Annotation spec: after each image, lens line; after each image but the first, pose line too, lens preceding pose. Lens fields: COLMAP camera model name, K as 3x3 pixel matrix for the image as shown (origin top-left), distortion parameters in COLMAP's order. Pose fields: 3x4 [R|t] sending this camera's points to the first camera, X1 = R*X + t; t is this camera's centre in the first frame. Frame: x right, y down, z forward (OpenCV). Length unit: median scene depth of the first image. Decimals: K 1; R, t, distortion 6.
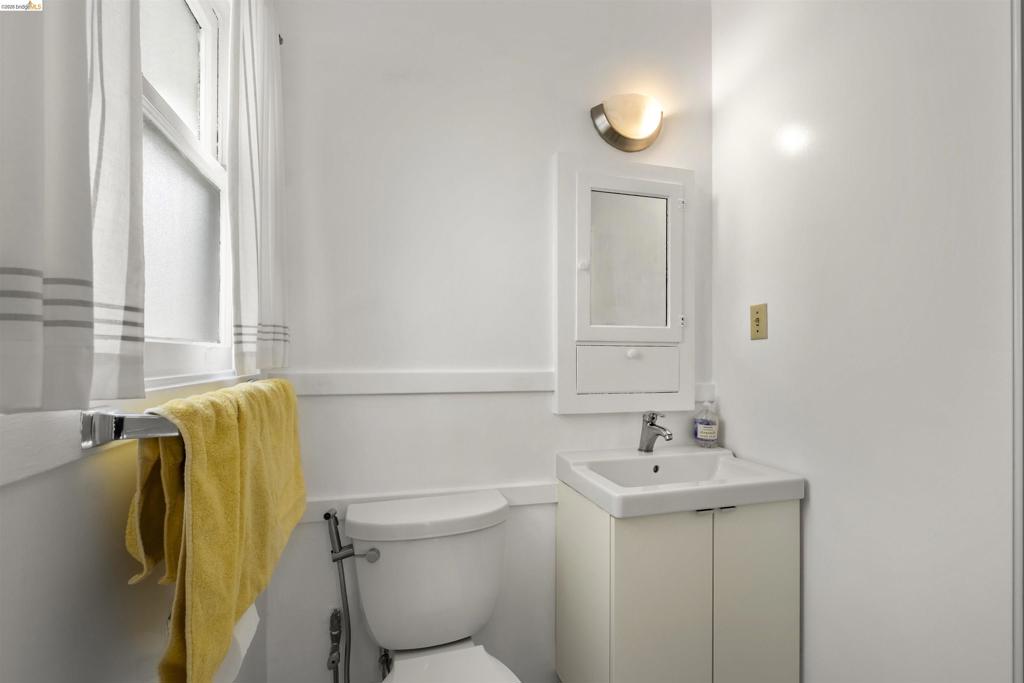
lens RADIAL K [[452.3, 0, 514.6], [0, 452.3, 334.0], [0, 0, 1]] dist [0.004410, -0.000733]
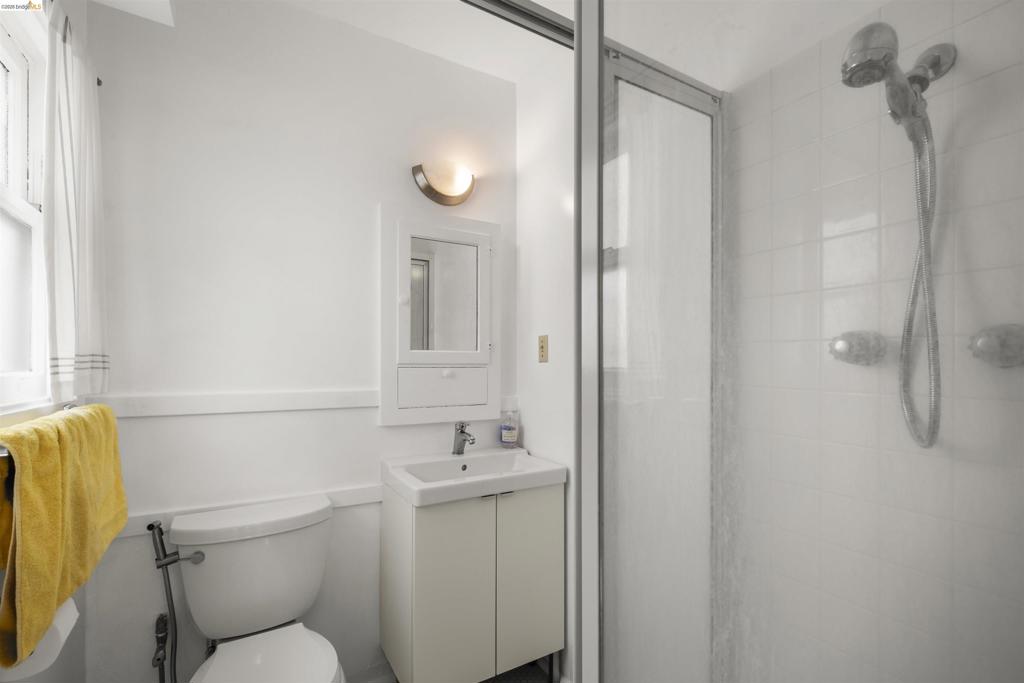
lens RADIAL K [[461.3, 0, 512.7], [0, 461.3, 348.3], [0, 0, 1]] dist [-0.000198, -0.000728]
pose [[0.968371, 0.004836, 0.249468, 0.149231], [-0.008278, 0.999884, 0.012752, -0.050812], [-0.249377, -0.014414, 0.968299, -0.284101]]
